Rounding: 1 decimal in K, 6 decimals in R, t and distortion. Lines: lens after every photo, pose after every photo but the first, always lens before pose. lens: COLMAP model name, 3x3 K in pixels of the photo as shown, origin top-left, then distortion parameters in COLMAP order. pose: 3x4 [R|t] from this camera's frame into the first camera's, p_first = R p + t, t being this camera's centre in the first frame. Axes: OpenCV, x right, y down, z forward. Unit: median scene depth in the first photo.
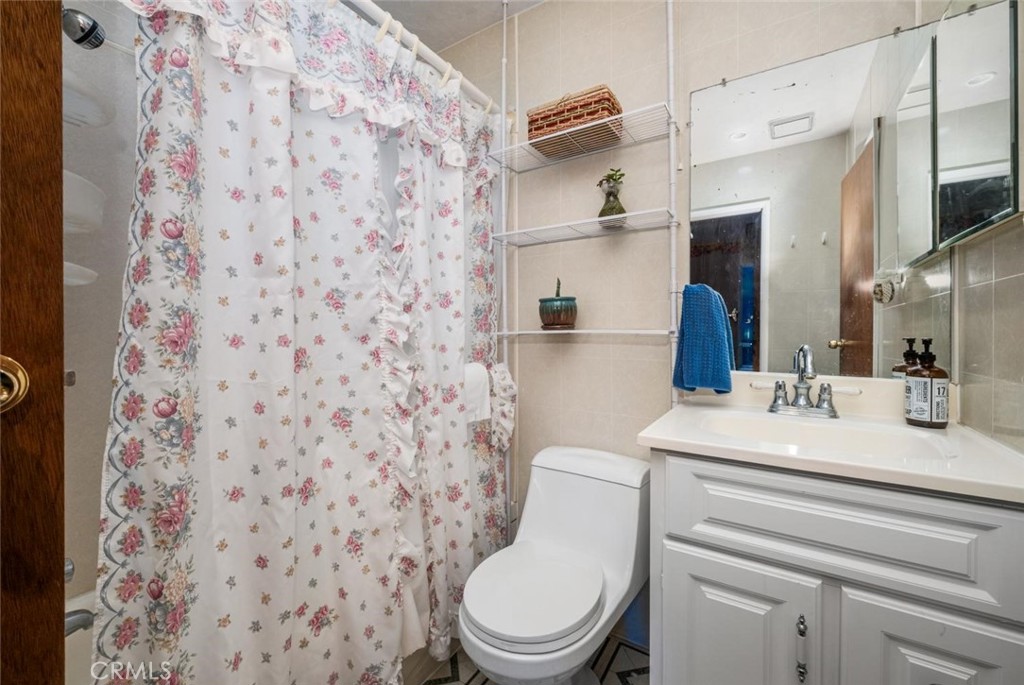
lens RADIAL K [[416.9, 0, 517.2], [0, 416.9, 333.6], [0, 0, 1]] dist [0.000834, -0.000138]
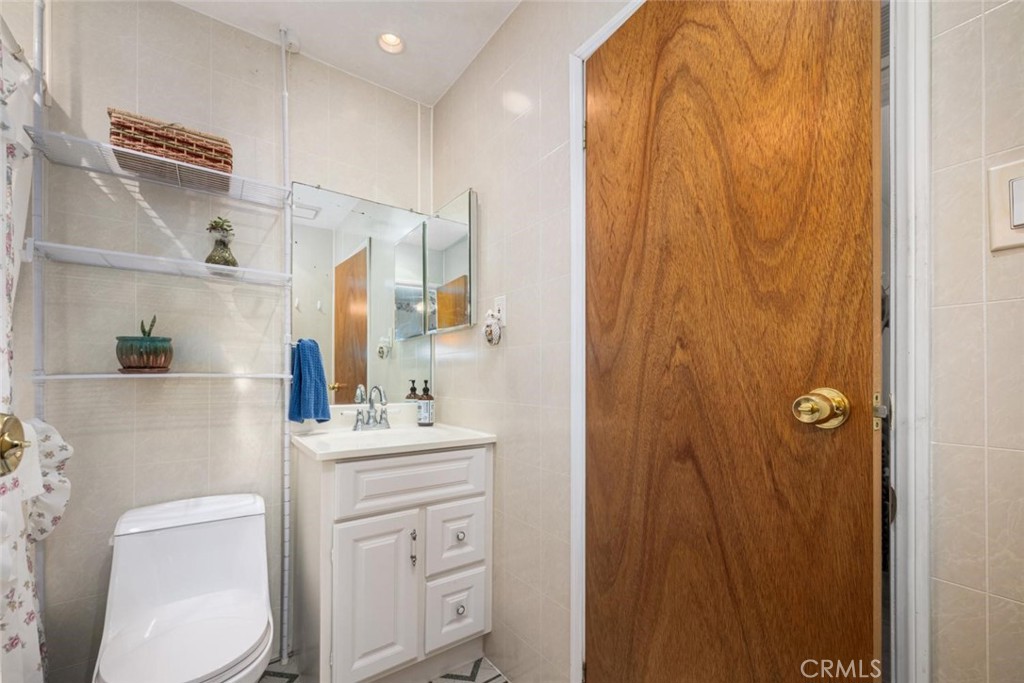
lens RADIAL K [[416.9, 0, 510.3], [0, 416.9, 375.6], [0, 0, 1]] dist [0.000834, -0.000138]
pose [[0.357216, 0.005556, 0.934005, -0.573281], [0.004652, 0.999959, -0.007727, 0.007516], [-0.934010, 0.007106, 0.357175, -0.039846]]
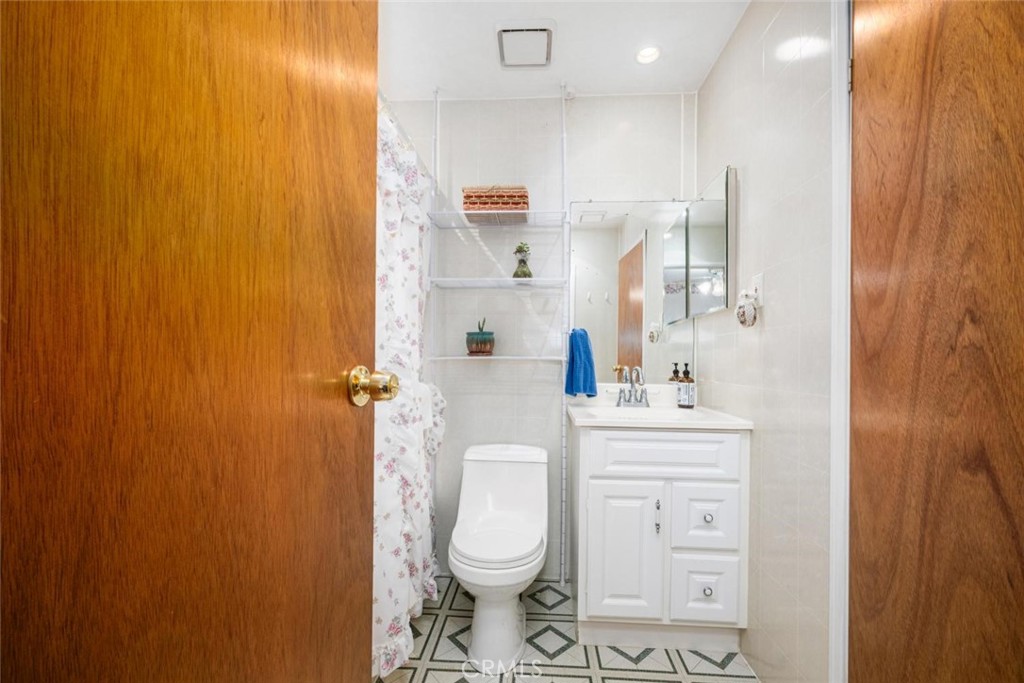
lens RADIAL K [[416.9, 0, 517.4], [0, 416.9, 359.2], [0, 0, 1]] dist [0.000834, -0.000138]
pose [[0.867078, 0.008687, 0.498096, -0.586162], [-0.006184, 0.999959, -0.006674, 0.011029], [-0.498134, 0.002707, 0.867096, -0.261480]]
